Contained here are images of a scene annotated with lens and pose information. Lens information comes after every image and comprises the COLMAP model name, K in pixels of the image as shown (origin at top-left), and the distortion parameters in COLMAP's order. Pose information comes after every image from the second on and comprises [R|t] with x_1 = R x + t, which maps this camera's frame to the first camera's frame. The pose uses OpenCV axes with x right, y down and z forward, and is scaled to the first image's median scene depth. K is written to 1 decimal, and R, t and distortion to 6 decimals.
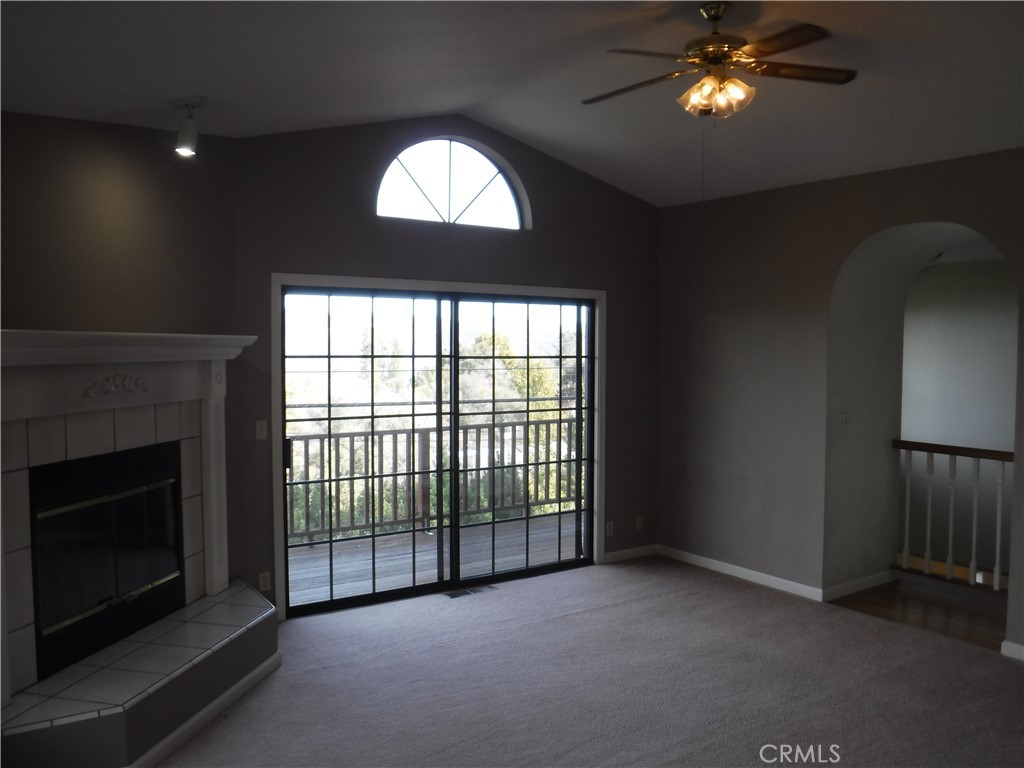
lens RADIAL K [[872.4, 0, 512.0], [0, 872.4, 384.0], [0, 0, 1]] dist [-0.003199, 0.001495]
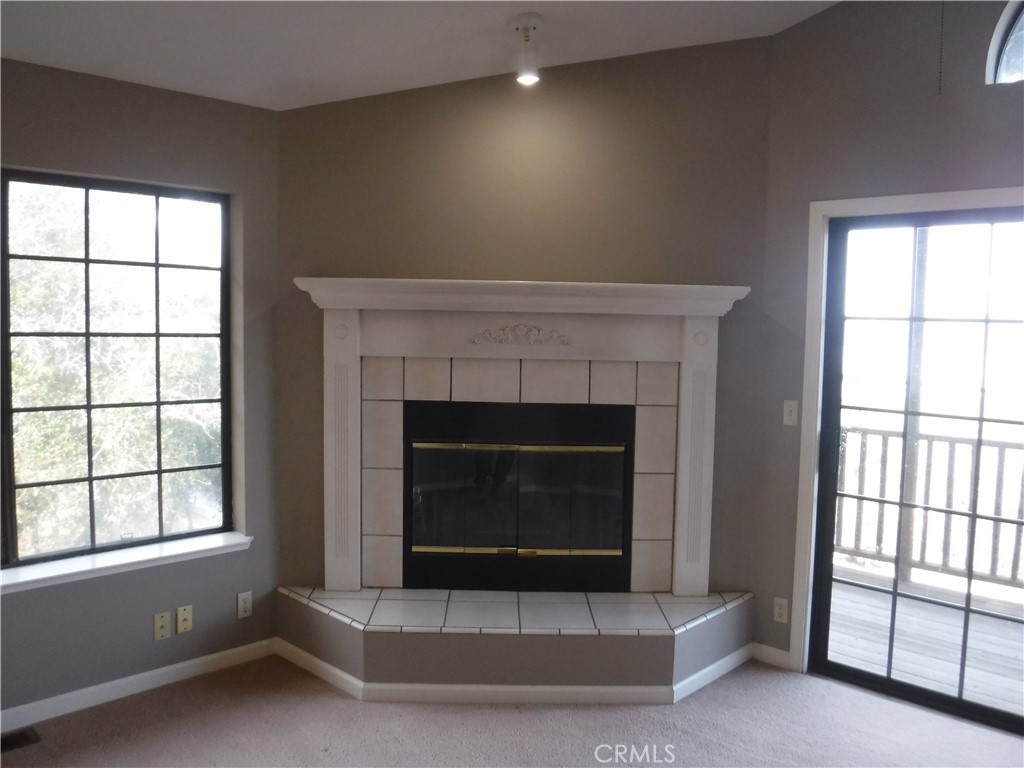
lens RADIAL K [[844.4, 0, 512.0], [0, 844.4, 384.0], [0, 0, 1]] dist [-0.039331, 0.003548]
pose [[0.206523, 0.060095, -0.976594, 0.452088], [-0.062884, 0.996864, 0.048044, 0.010187], [0.976419, 0.051490, 0.209655, 0.737351]]
